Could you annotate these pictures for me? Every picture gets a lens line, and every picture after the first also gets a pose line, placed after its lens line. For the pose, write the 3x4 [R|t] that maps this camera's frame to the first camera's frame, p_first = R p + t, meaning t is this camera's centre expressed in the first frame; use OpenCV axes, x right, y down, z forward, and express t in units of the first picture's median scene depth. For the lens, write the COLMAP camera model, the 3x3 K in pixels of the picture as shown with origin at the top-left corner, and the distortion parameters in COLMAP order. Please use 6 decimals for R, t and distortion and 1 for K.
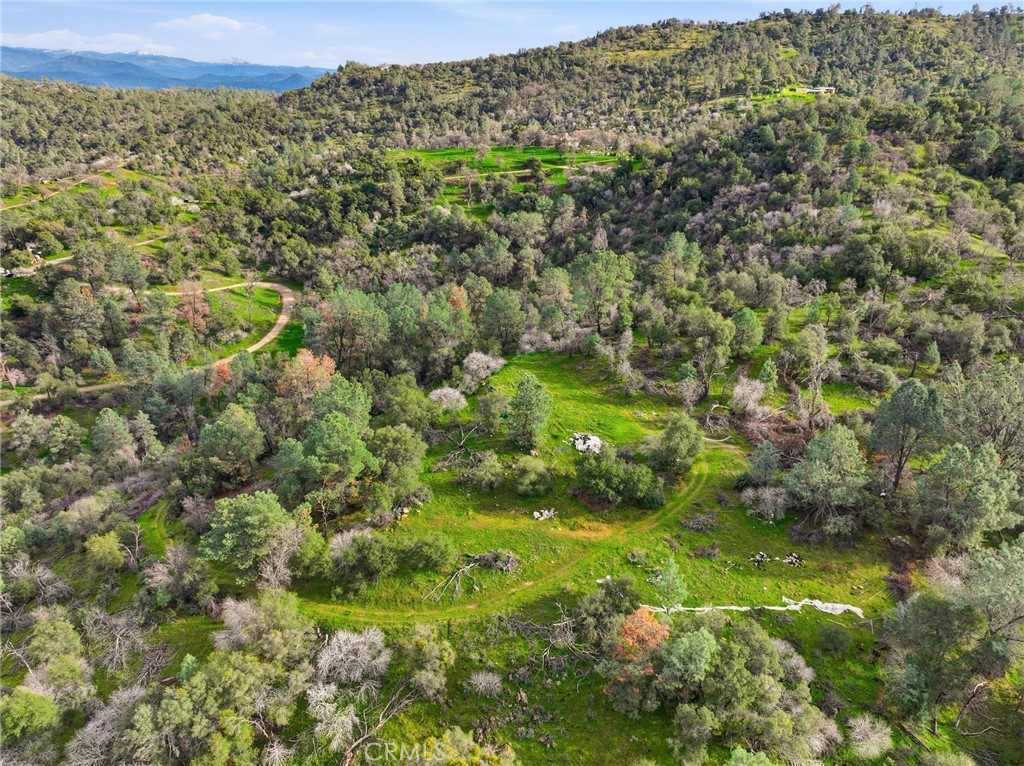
lens RADIAL K [[719.2, 0, 512.0], [0, 719.2, 383.0], [0, 0, 1]] dist [-0.001096, 0.010806]
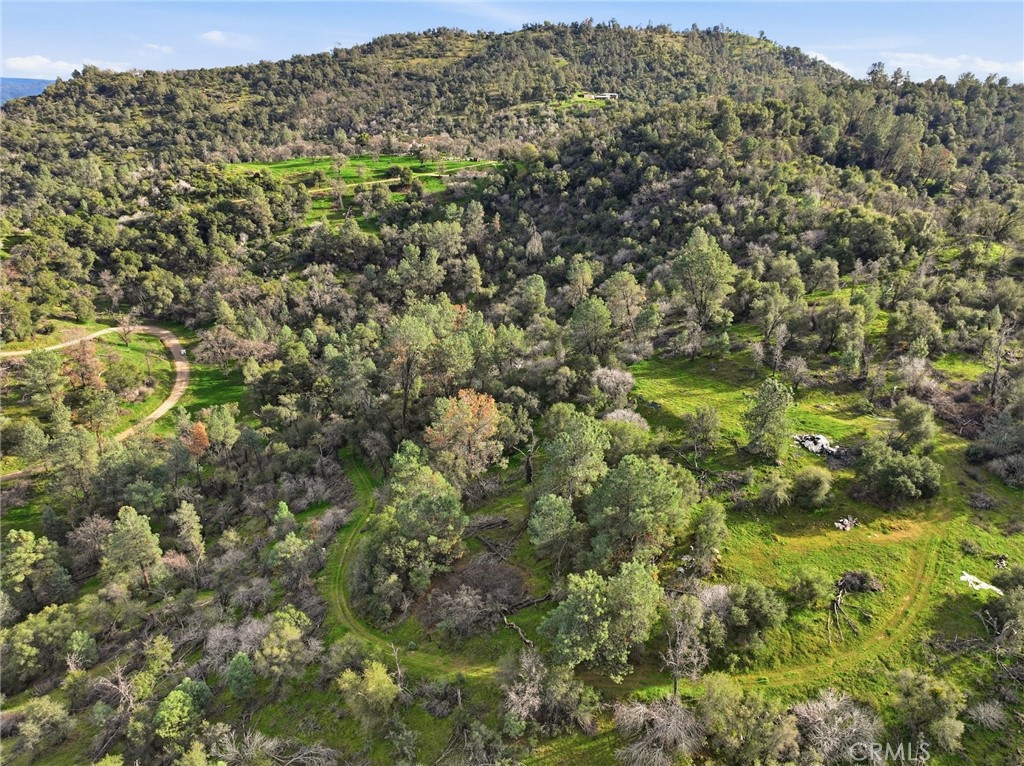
lens RADIAL K [[719.2, 0, 512.0], [0, 719.2, 383.0], [0, 0, 1]] dist [-0.001096, 0.010806]
pose [[0.936313, -0.134549, 0.324367, -0.171061], [0.138713, 0.990278, 0.010367, -0.018543], [-0.322608, 0.035287, 0.945875, 0.064265]]
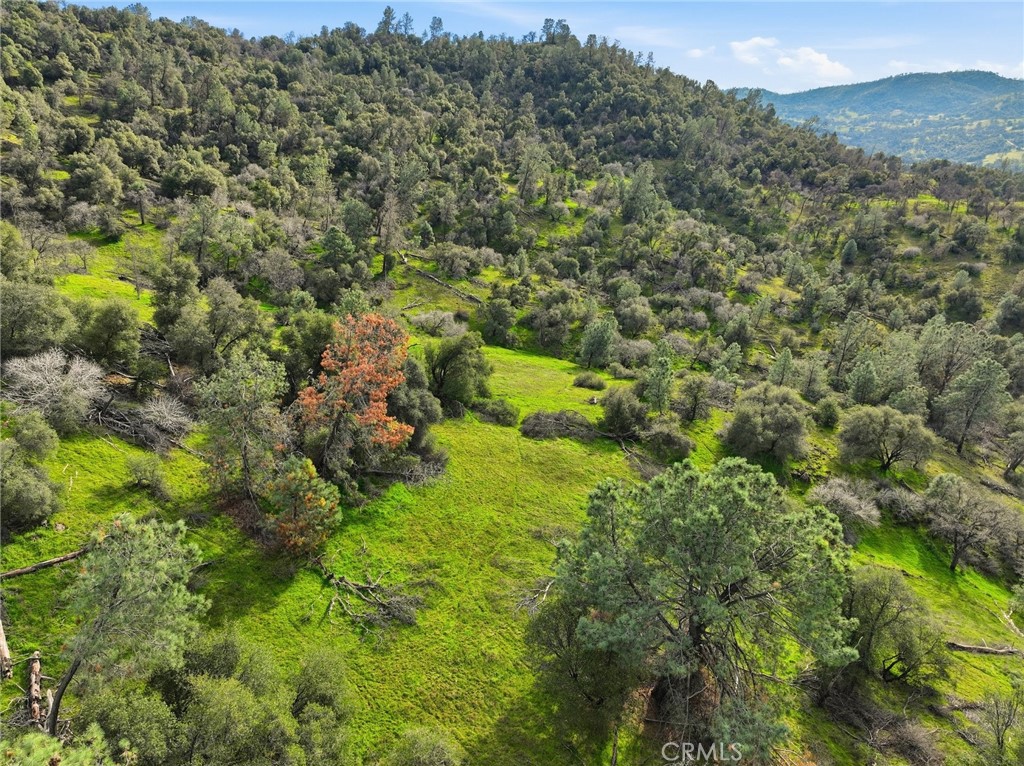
lens RADIAL K [[719.2, 0, 512.0], [0, 719.2, 383.0], [0, 0, 1]] dist [-0.001096, 0.010806]
pose [[0.402254, -0.348809, 0.846477, 0.253769], [0.339031, 0.915600, 0.216182, -0.003100], [-0.850441, 0.200022, 0.486561, 0.178083]]
